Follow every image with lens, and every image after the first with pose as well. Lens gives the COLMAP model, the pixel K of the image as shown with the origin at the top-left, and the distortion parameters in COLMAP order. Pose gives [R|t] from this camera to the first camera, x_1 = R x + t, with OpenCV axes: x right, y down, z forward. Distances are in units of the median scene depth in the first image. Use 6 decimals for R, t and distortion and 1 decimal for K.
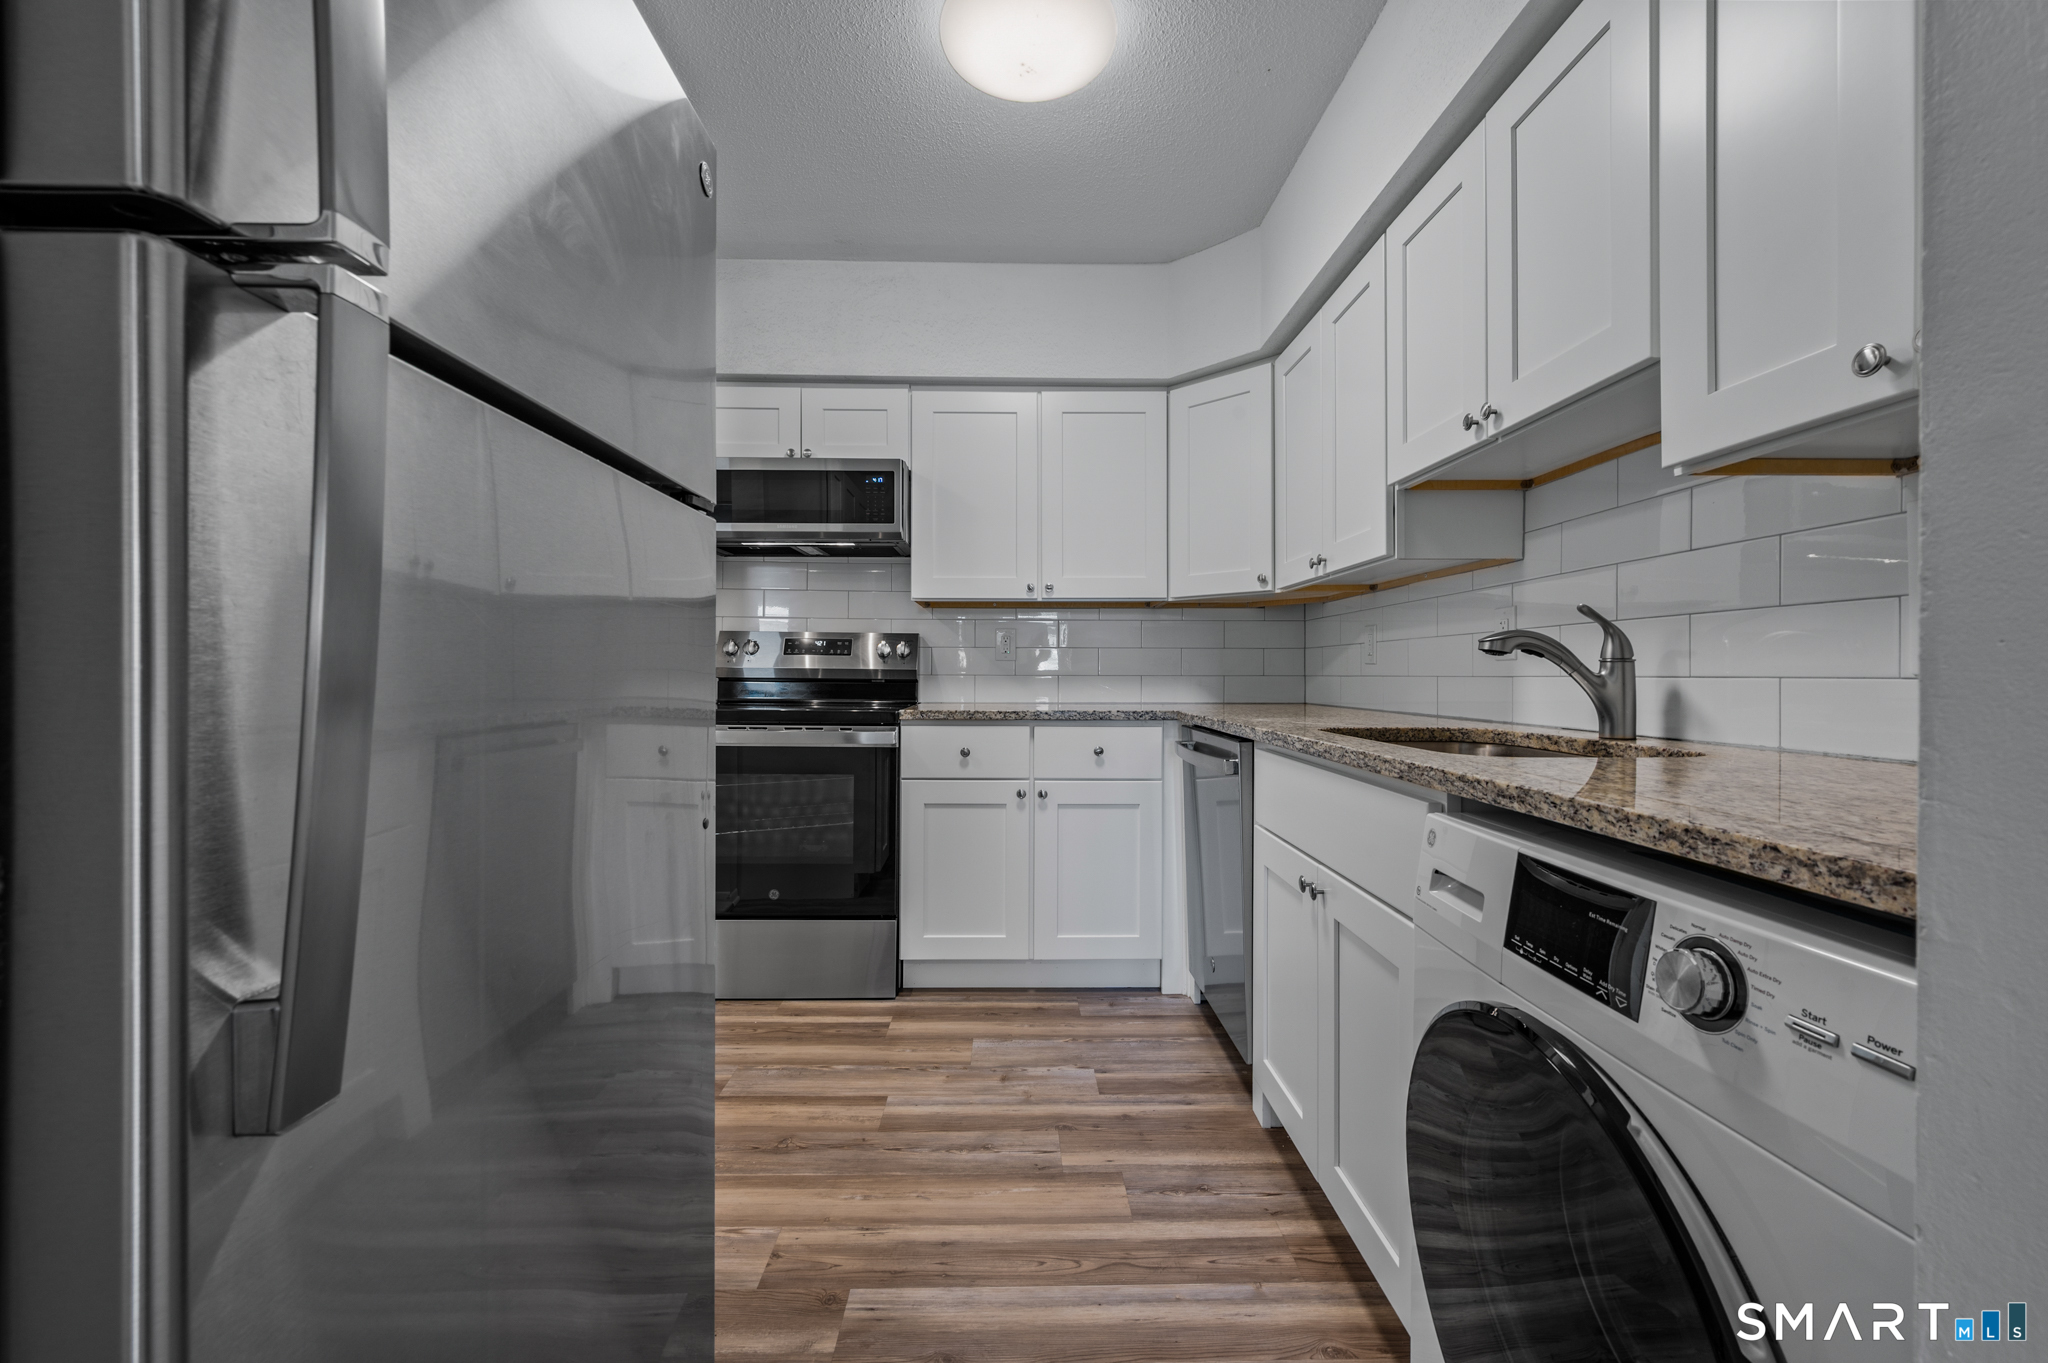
lens RADIAL K [[833.2, 0, 1031.7], [0, 833.2, 678.2], [0, 0, 1]] dist [0.000049, 0.000035]
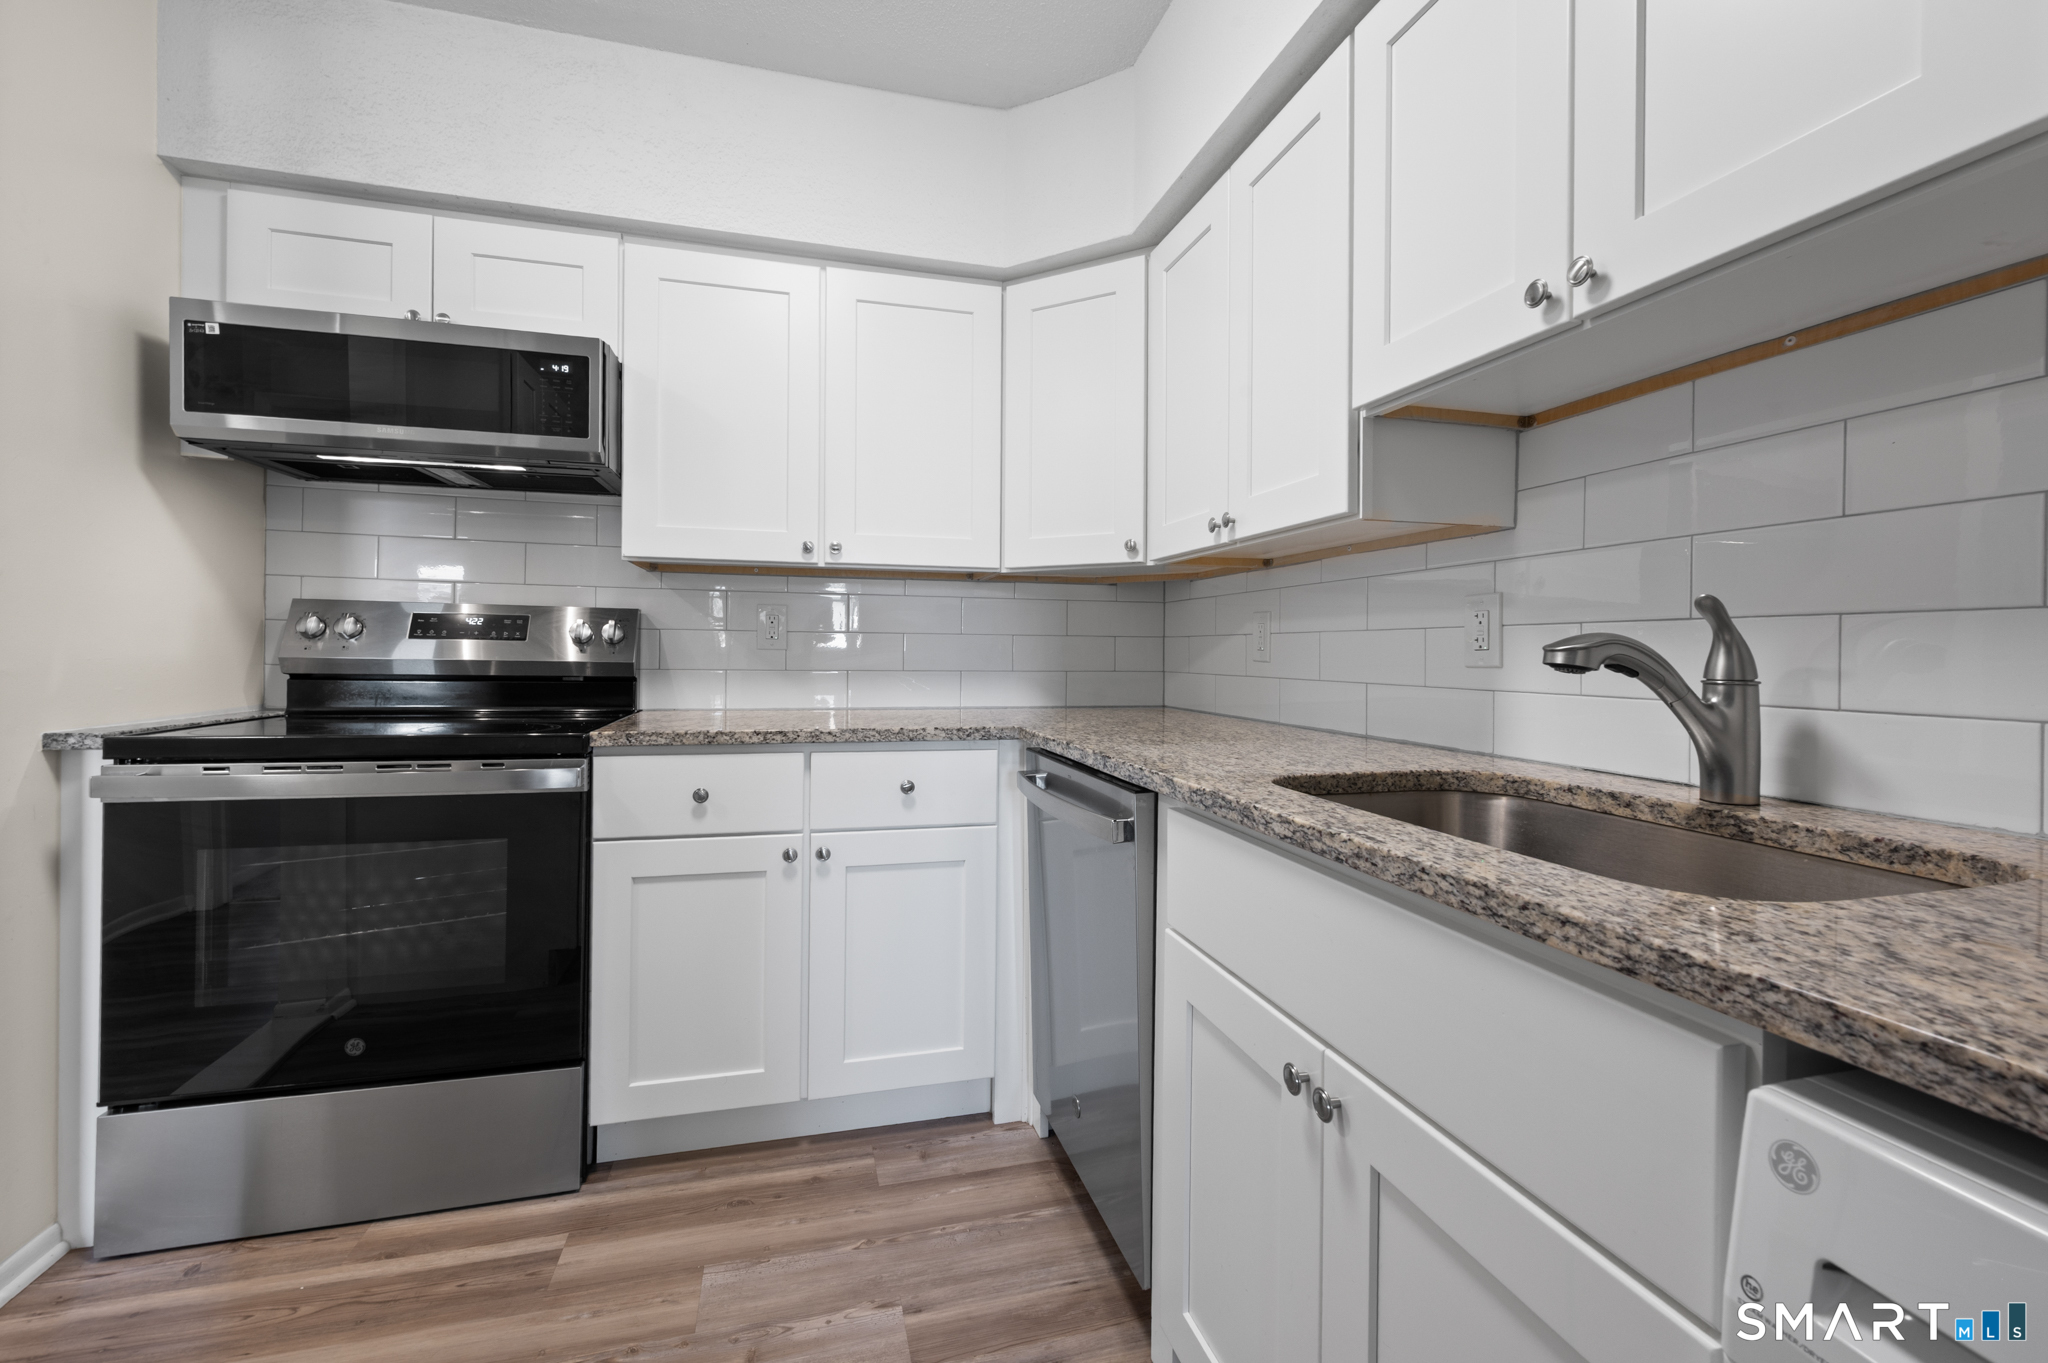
lens RADIAL K [[841.2, 0, 1028.6], [0, 841.2, 651.0], [0, 0, 1]] dist [-0.000340, 0.000055]
pose [[0.969639, 0.007678, 0.244420, 0.006753], [-0.007592, 0.999970, -0.001296, -0.024669], [-0.244423, -0.000599, 0.969669, 0.302122]]
